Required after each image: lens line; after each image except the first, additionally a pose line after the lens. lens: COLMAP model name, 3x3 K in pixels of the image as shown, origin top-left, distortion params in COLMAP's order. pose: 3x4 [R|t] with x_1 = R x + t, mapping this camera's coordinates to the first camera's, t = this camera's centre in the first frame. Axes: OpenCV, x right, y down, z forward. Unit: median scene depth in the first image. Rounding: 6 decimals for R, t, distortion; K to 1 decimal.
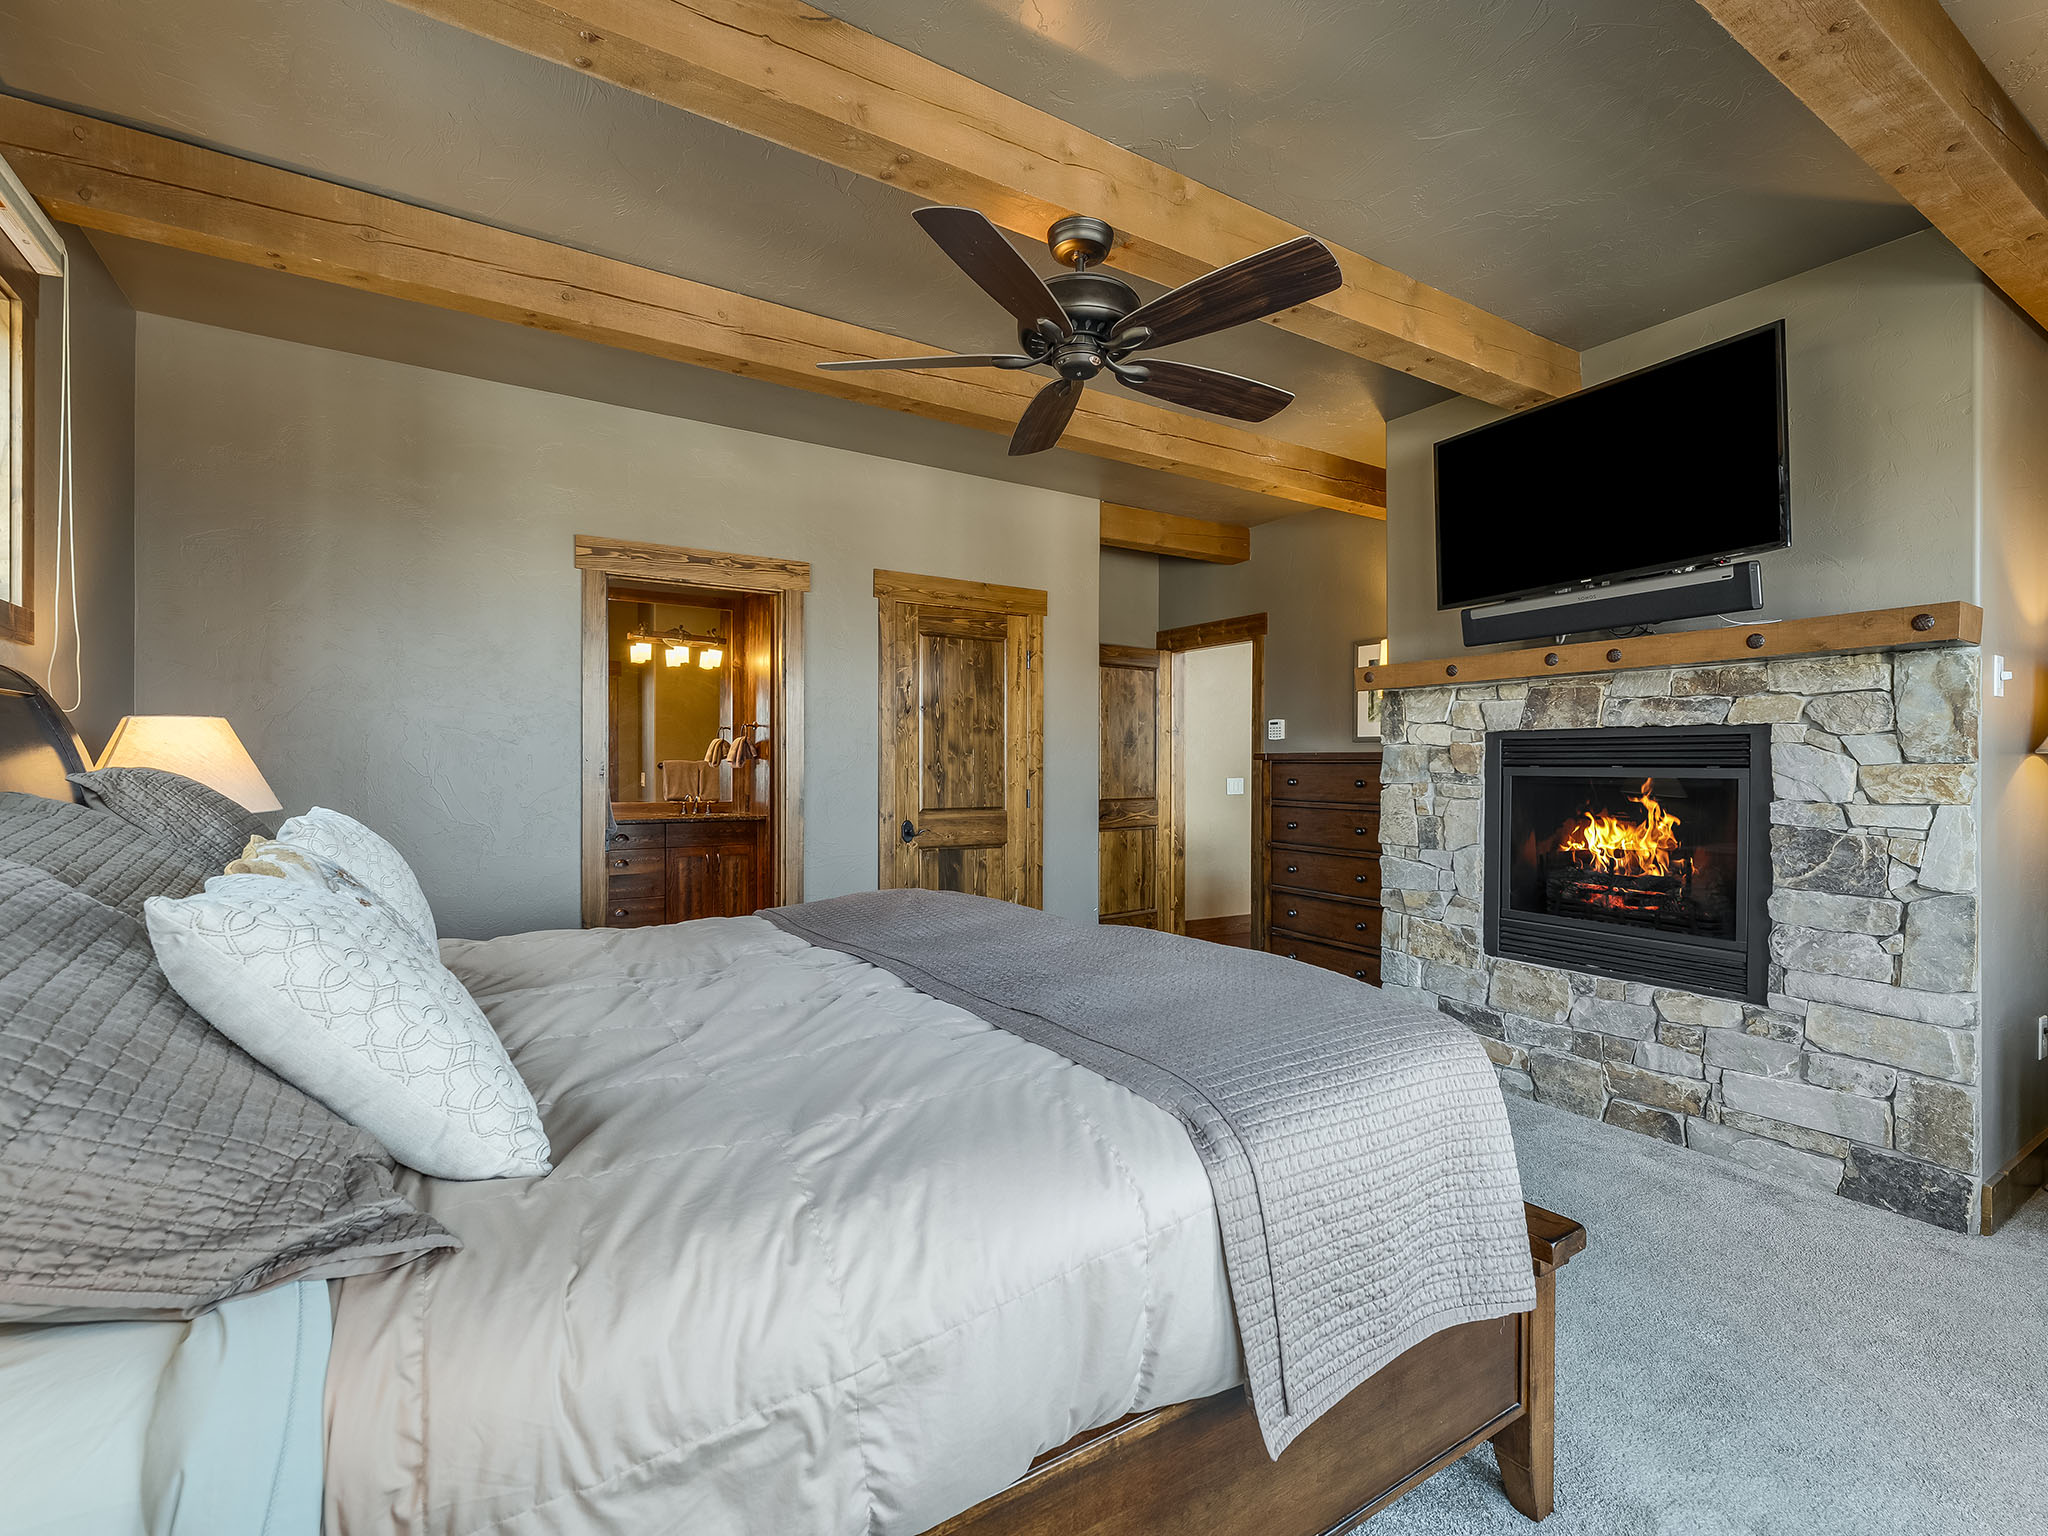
lens RADIAL K [[936.3, 0, 1028.1], [0, 936.3, 772.3], [0, 0, 1]] dist [-0.000807, 0.000001]
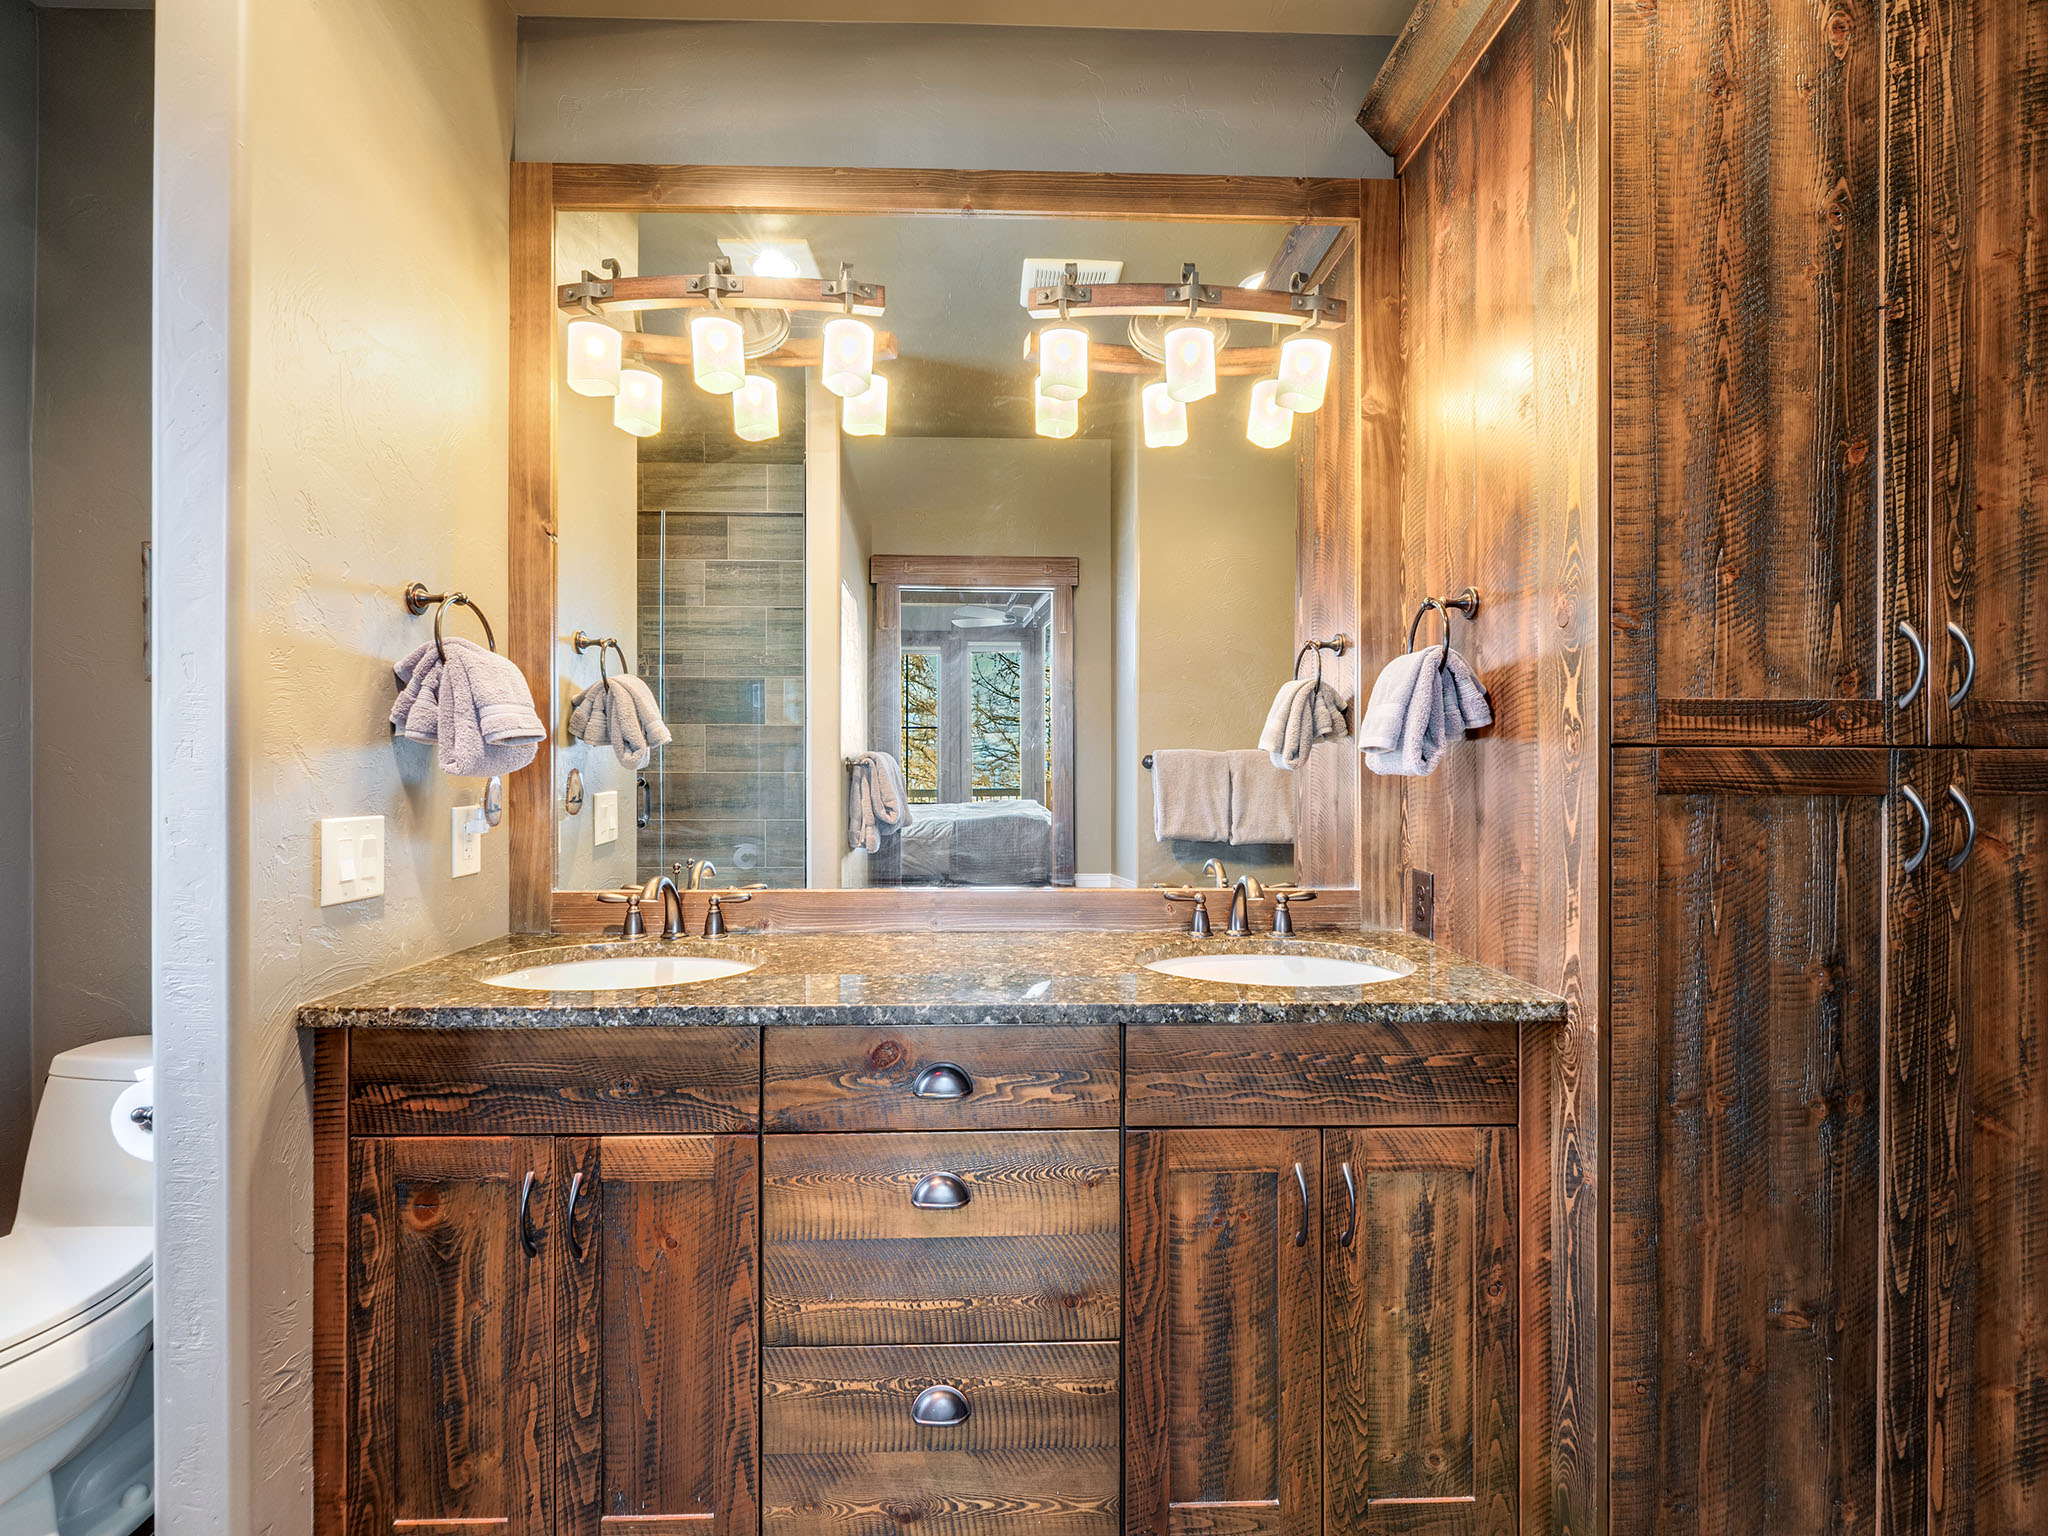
lens RADIAL K [[920.5, 0, 1026.4], [0, 920.5, 763.5], [0, 0, 1]] dist [-0.000658, -0.000017]
pose [[0.860331, -0.001054, -0.509735, -0.279247], [0.002708, 0.999993, 0.002503, -0.009142], [0.509729, -0.003534, 0.860328, 0.757335]]
